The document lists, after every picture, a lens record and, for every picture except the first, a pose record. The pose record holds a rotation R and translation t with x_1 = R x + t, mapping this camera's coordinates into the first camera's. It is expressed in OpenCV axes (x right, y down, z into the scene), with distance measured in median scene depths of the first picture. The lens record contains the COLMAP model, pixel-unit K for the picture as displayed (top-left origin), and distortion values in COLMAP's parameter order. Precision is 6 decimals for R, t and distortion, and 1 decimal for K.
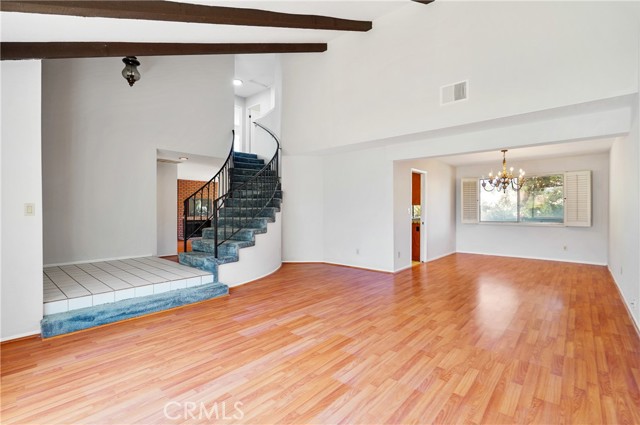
lens RADIAL K [[294.9, 0, 314.5], [0, 294.9, 208.8], [0, 0, 1]] dist [-0.008151, 0.003725]
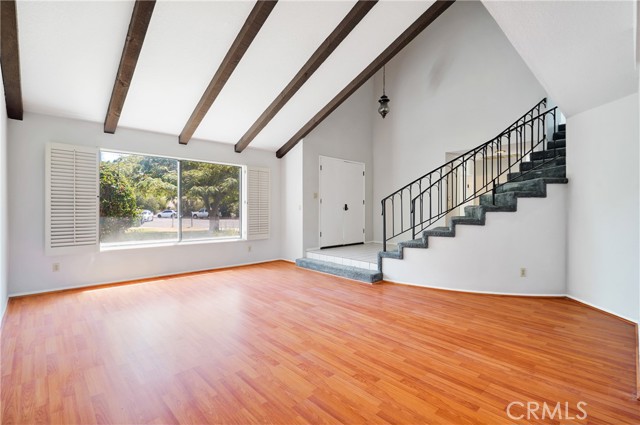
lens RADIAL K [[294.9, 0, 336.8], [0, 294.9, 231.0], [0, 0, 1]] dist [-0.008151, 0.003725]
pose [[-0.051513, 0.079218, -0.995525, 0.901371], [-0.001555, 0.996841, 0.079403, -0.004916], [0.998671, 0.005638, -0.051227, 0.976128]]
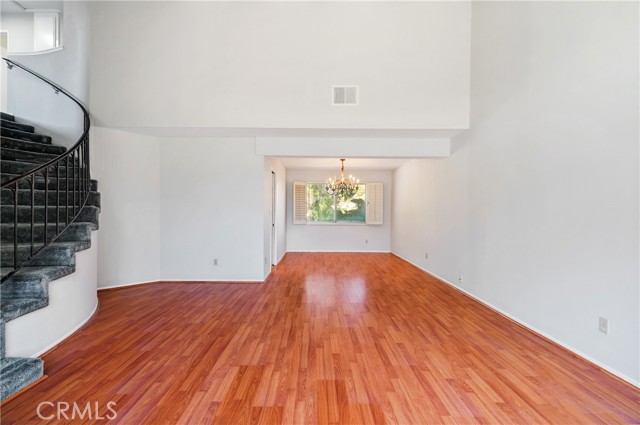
lens RADIAL K [[294.9, 0, 321.5], [0, 294.9, 213.5], [0, 0, 1]] dist [-0.008151, 0.003725]
pose [[0.745834, 0.001438, 0.666131, -0.287205], [-0.008631, 0.999935, 0.007505, 0.004580], [-0.666076, -0.011347, 0.745797, 0.329237]]
